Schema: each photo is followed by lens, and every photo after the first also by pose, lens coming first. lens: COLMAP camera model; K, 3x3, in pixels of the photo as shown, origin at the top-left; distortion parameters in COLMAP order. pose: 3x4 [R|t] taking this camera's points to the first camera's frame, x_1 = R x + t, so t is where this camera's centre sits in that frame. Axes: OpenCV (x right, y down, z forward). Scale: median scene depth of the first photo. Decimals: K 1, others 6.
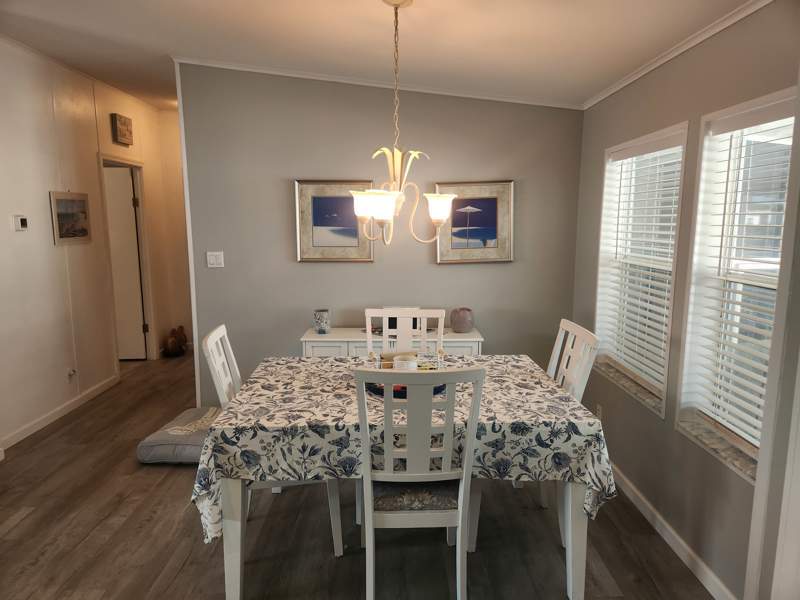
lens RADIAL K [[536.3, 0, 396.6], [0, 536.3, 296.1], [0, 0, 1]] dist [0.047990, -0.031383]
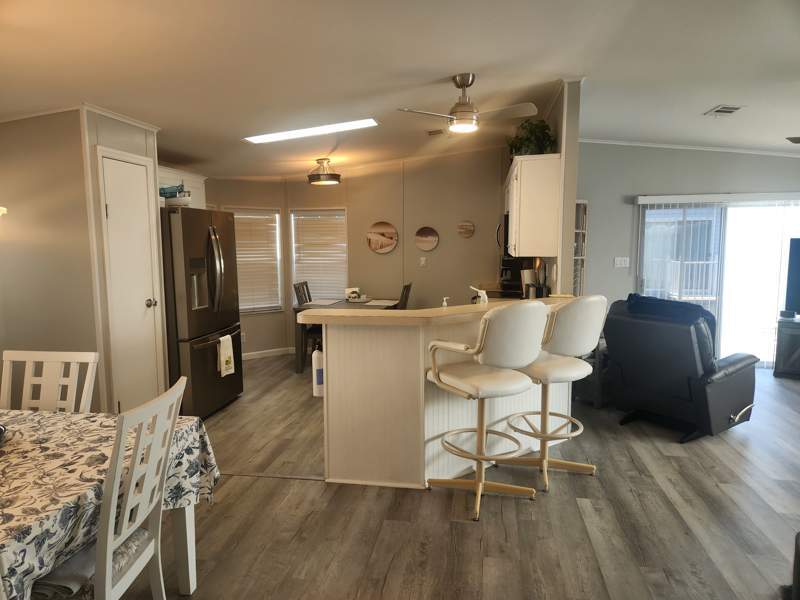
lens RADIAL K [[536.3, 0, 397.1], [0, 536.3, 297.2], [0, 0, 1]] dist [0.047990, -0.031383]
pose [[-0.984759, -0.011199, 0.173565, -0.929453], [0.032479, 0.968529, 0.246772, -0.269960], [-0.170866, 0.248648, -0.953404, 1.901714]]
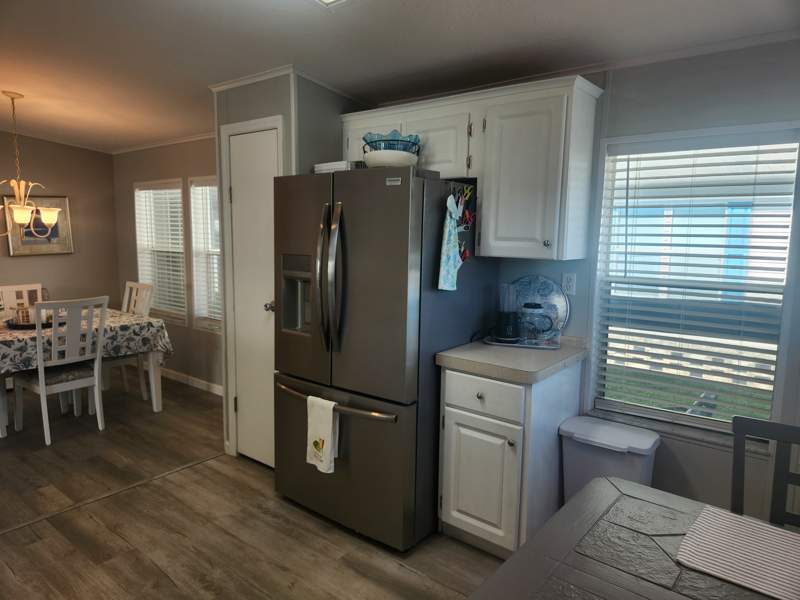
lens RADIAL K [[536.3, 0, 395.8], [0, 536.3, 298.2], [0, 0, 1]] dist [0.047990, -0.031383]
pose [[0.634932, -0.092815, 0.766972, -0.664187], [0.097231, 0.994464, 0.039853, 0.149645], [-0.766425, 0.049270, 0.640441, -1.073391]]
